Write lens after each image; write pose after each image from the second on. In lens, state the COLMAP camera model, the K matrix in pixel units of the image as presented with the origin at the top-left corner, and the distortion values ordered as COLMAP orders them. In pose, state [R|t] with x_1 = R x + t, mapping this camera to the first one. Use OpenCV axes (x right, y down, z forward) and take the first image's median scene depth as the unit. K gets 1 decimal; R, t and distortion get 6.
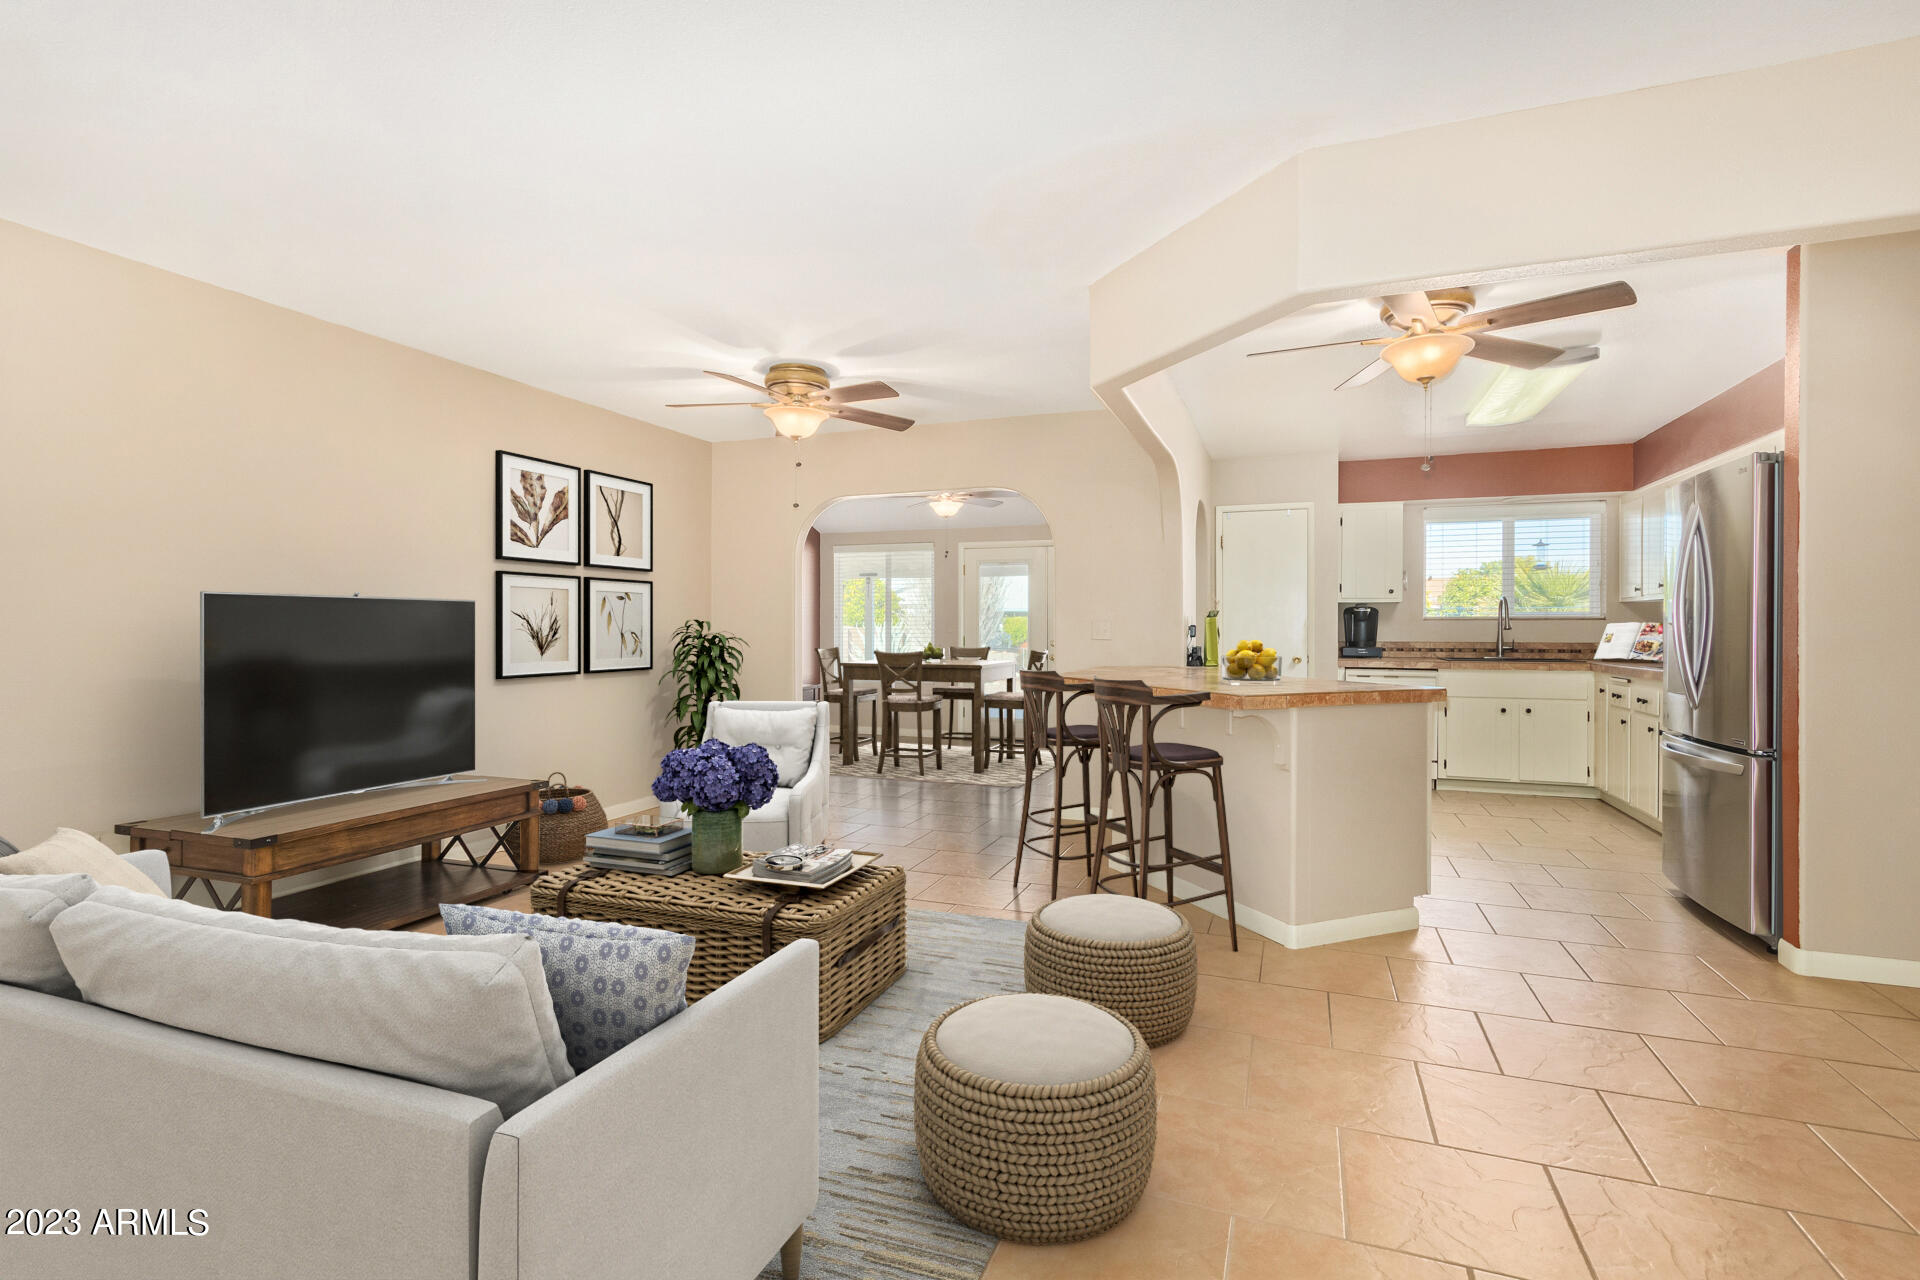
lens RADIAL K [[891.5, 0, 964.4], [0, 891.5, 637.3], [0, 0, 1]] dist [0.001102, 0.000868]
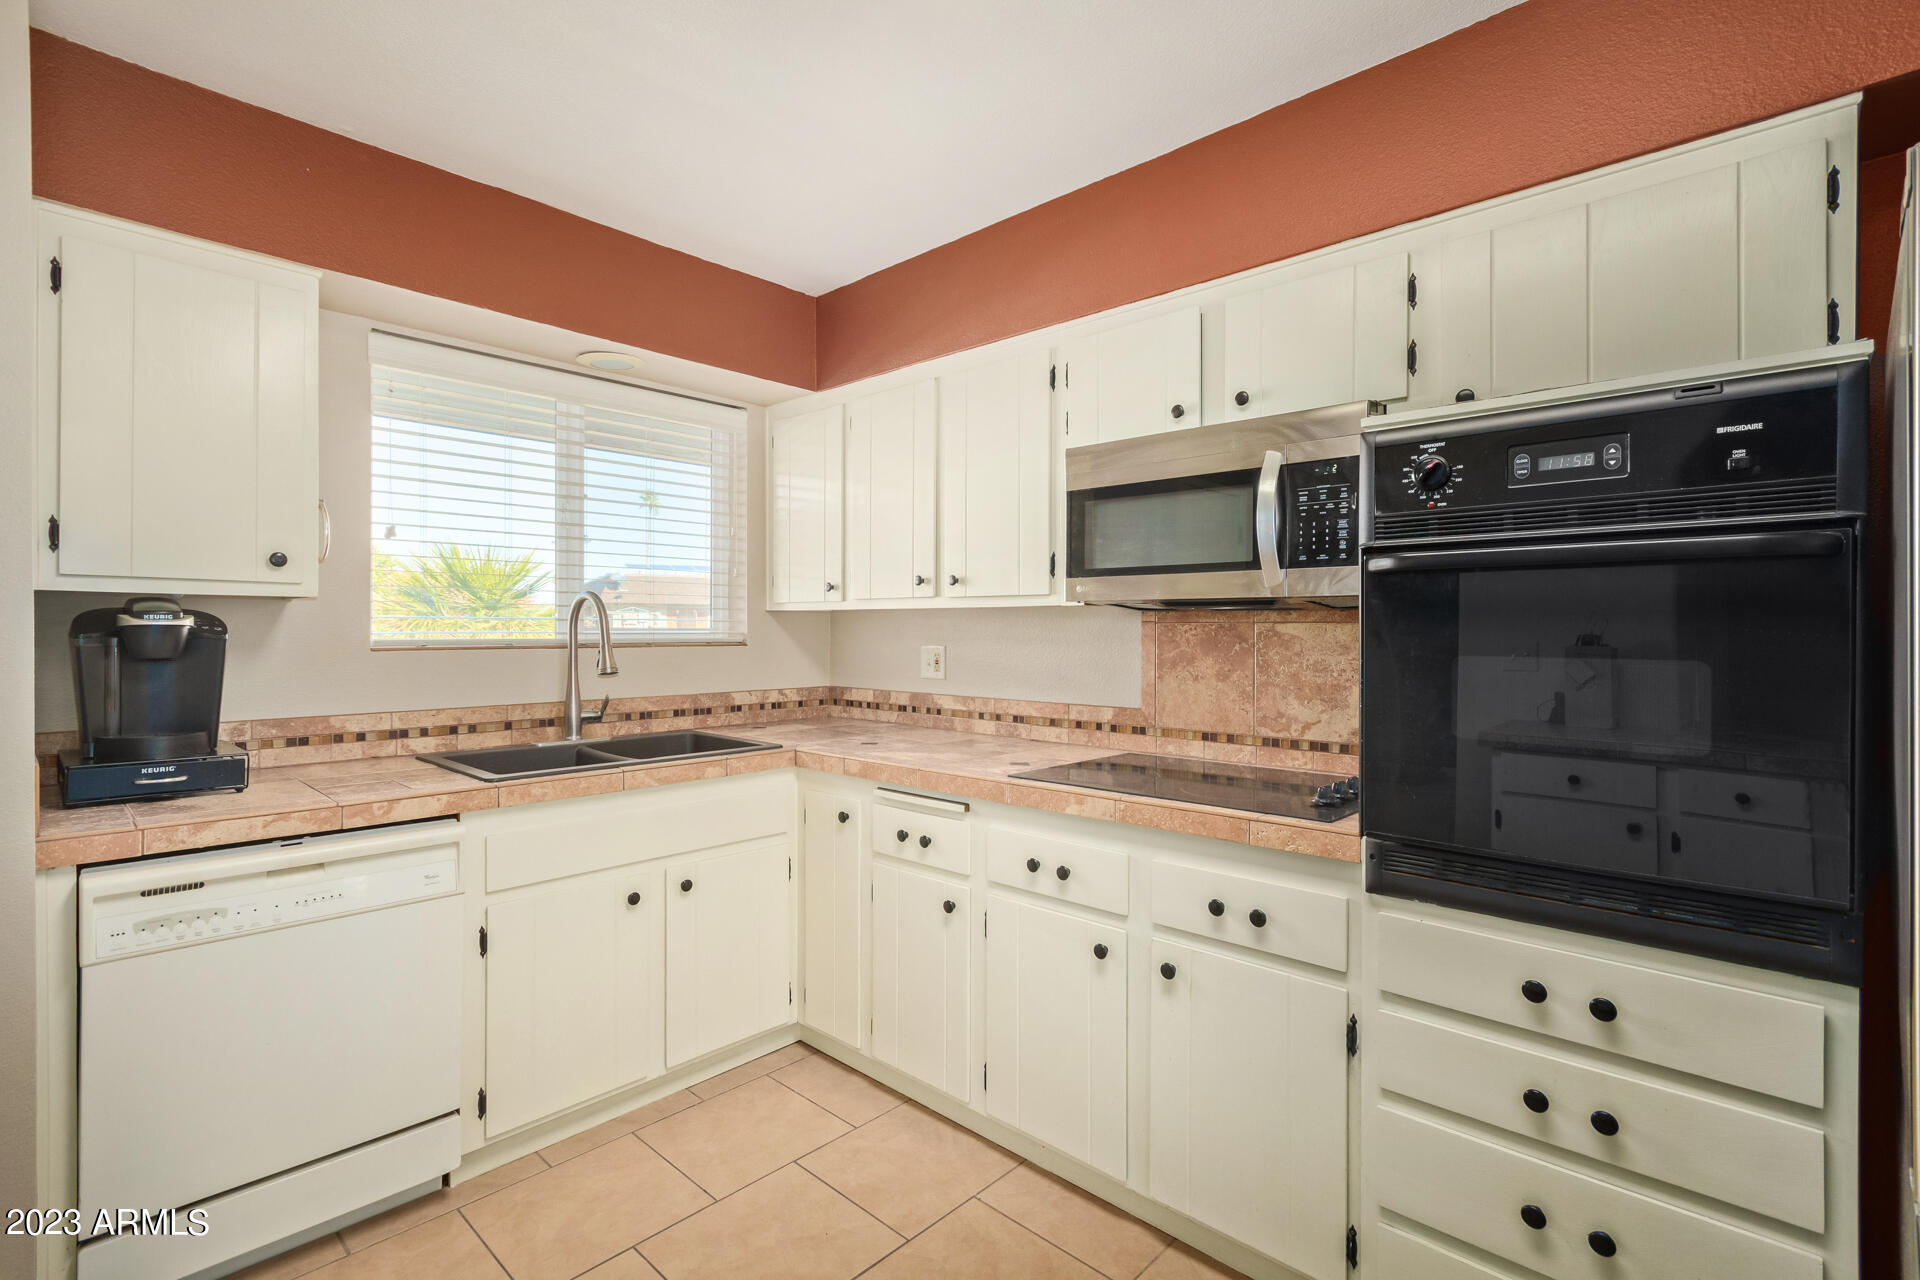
lens RADIAL K [[891.5, 0, 964.4], [0, 891.5, 637.3], [0, 0, 1]] dist [0.001102, 0.000868]
pose [[0.381210, -0.009405, 0.924440, 0.292182], [0.005559, 0.999953, 0.007881, -0.026789], [-0.924472, 0.002135, 0.381245, 0.678190]]
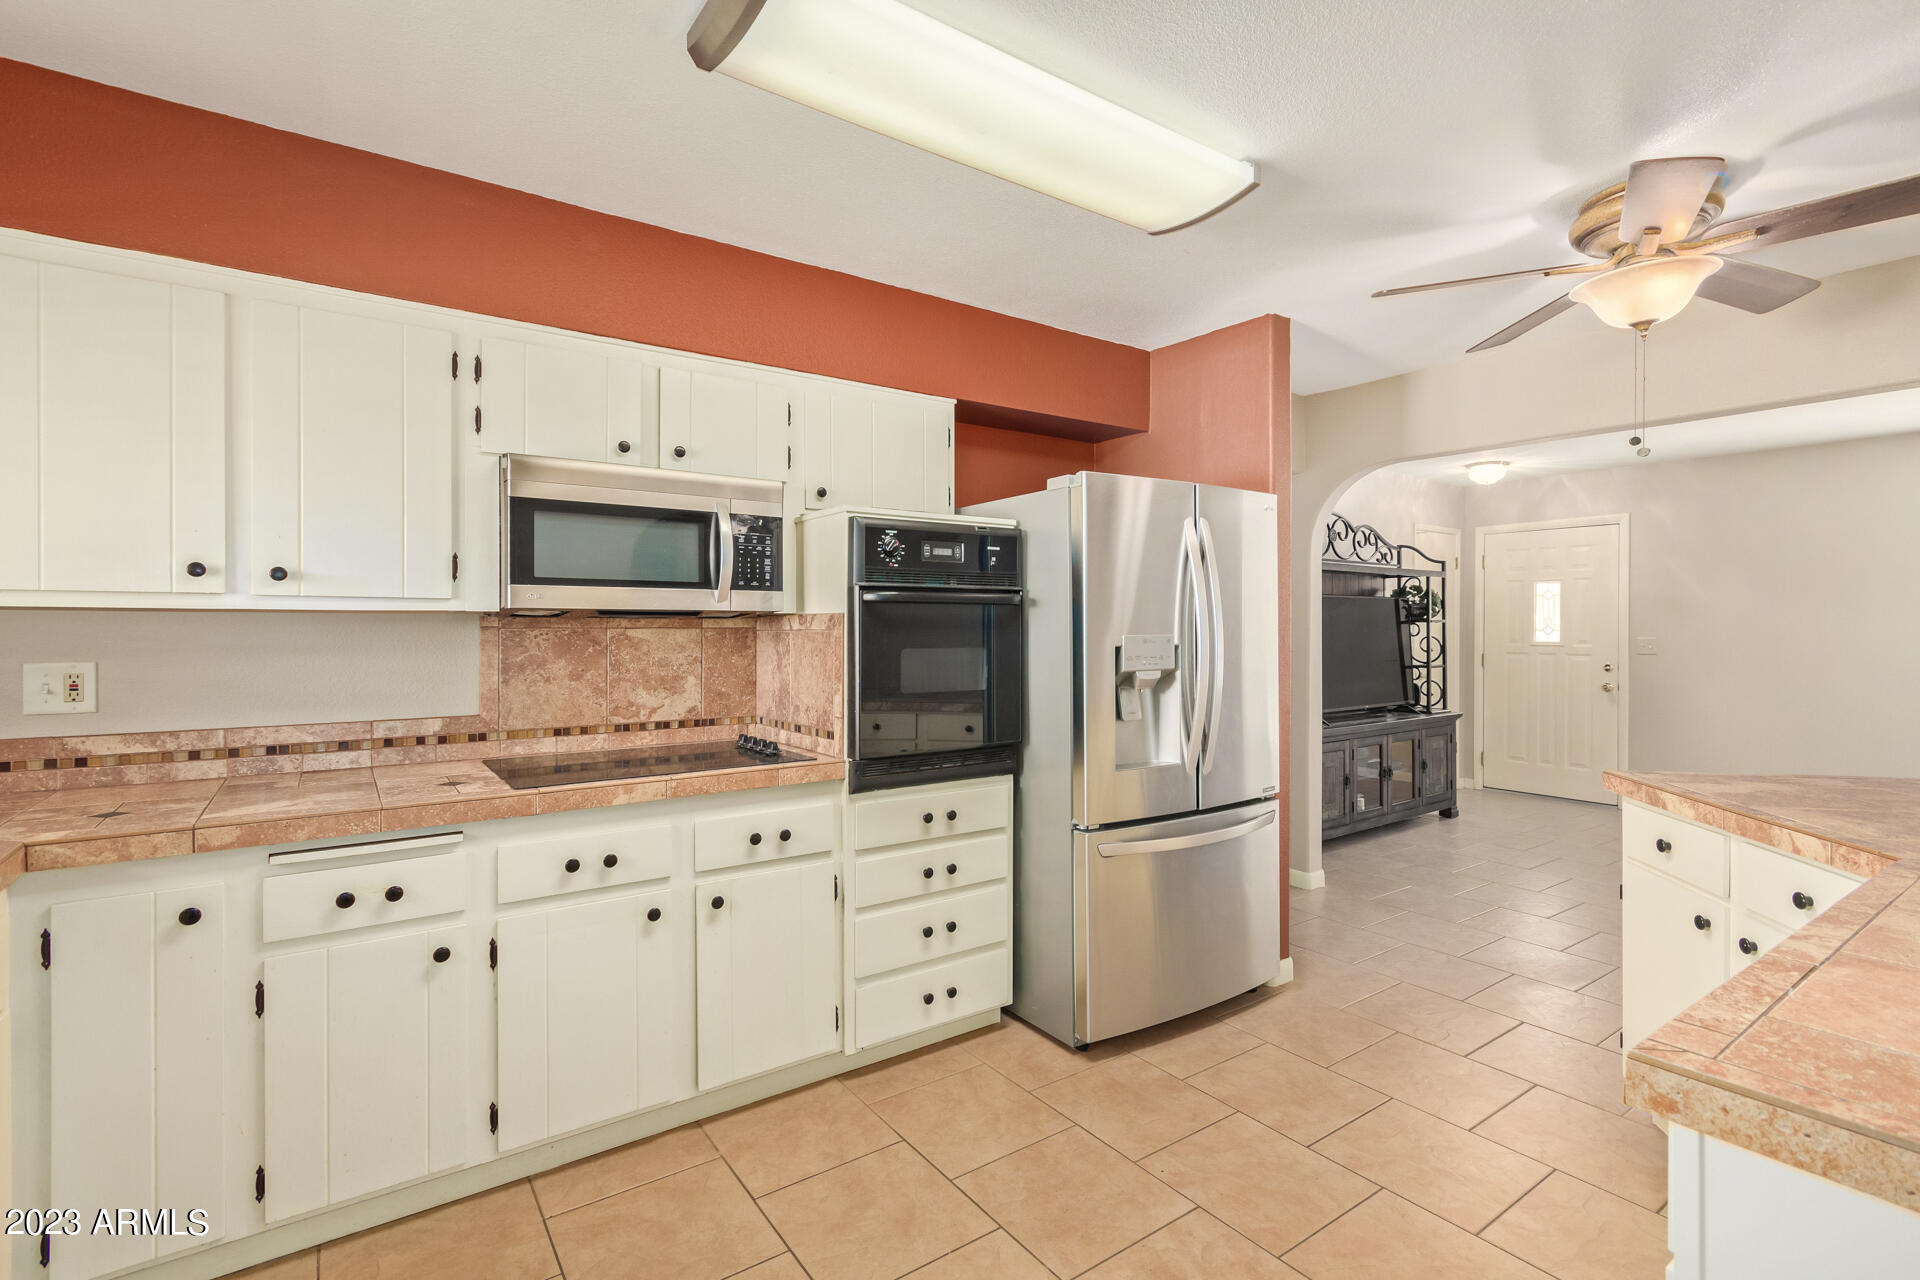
lens RADIAL K [[891.5, 0, 964.4], [0, 891.5, 637.3], [0, 0, 1]] dist [0.001102, 0.000868]
pose [[-0.830661, -0.008246, 0.556718, 0.293503], [0.003113, 0.999806, 0.019454, -0.032501], [-0.556770, 0.017893, -0.830474, 0.958269]]
